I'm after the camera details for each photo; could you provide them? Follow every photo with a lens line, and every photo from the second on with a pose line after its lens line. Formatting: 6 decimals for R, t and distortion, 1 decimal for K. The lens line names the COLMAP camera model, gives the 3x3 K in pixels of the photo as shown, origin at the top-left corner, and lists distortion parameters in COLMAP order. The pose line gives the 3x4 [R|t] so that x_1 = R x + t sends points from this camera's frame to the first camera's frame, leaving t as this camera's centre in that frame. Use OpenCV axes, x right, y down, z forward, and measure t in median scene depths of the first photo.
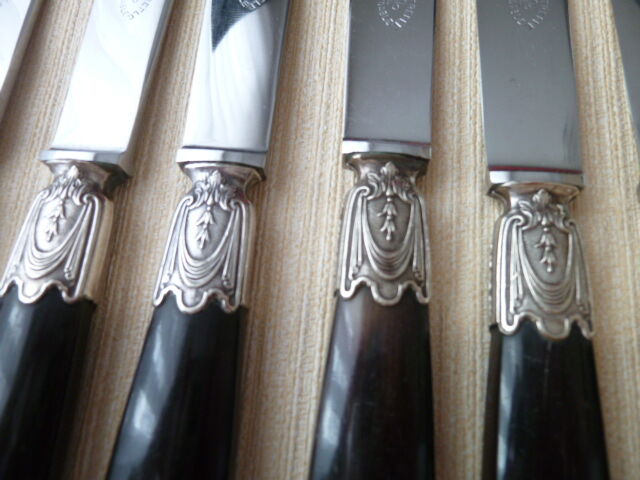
lens RADIAL K [[476.9, 0, 320.1], [0, 476.9, 241.5], [0, 0, 1]] dist [-0.032151, 0.018087]
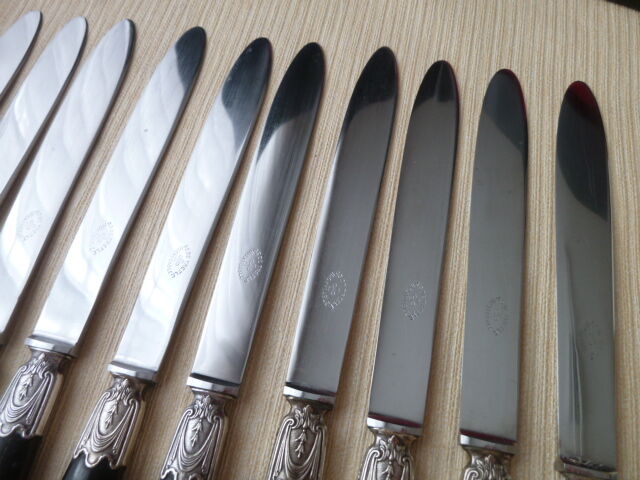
lens RADIAL K [[476.9, 0, 320.5], [0, 476.9, 240.8], [0, 0, 1]] dist [-0.032151, 0.018087]
pose [[0.992606, 0.116485, -0.034139, 0.174807], [-0.119903, 0.984722, -0.126278, -0.529327], [0.018908, 0.129438, 0.991407, -0.754341]]
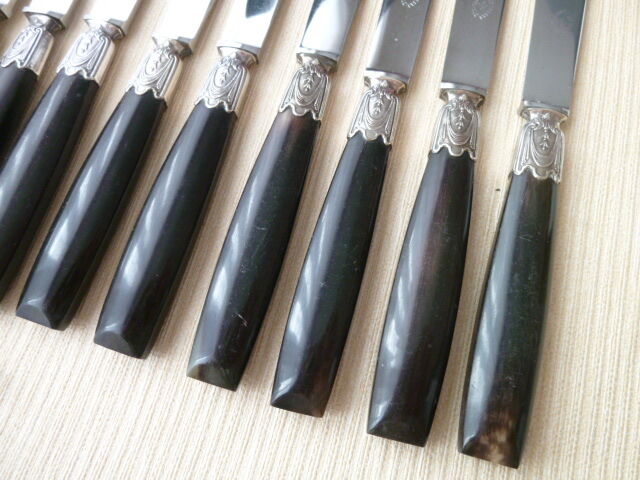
lens RADIAL K [[476.9, 0, 321.1], [0, 476.9, 239.0], [0, 0, 1]] dist [-0.032151, 0.018087]
pose [[0.984070, 0.167237, -0.060312, 0.414011], [-0.167672, 0.985840, -0.002187, 0.595701], [0.059093, 0.012265, 0.998177, -1.028115]]
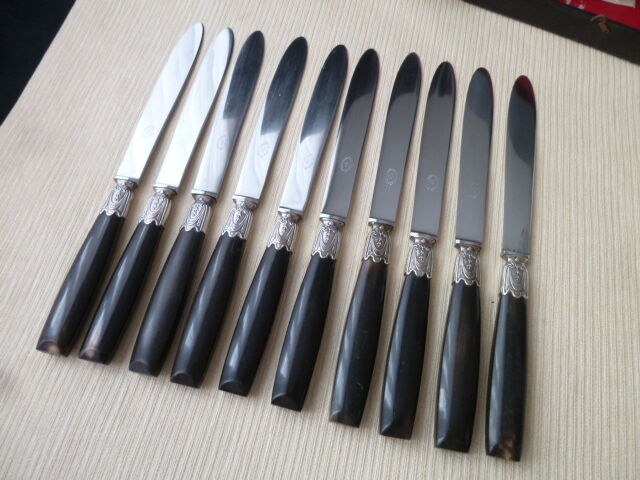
lens RADIAL K [[476.9, 0, 317.6], [0, 476.9, 243.1], [0, 0, 1]] dist [-0.032151, 0.018087]
pose [[0.990482, 0.137305, -0.009678, -0.265134], [-0.137354, 0.981369, -0.134342, 0.484201], [-0.008948, 0.134393, 0.990888, -2.396256]]
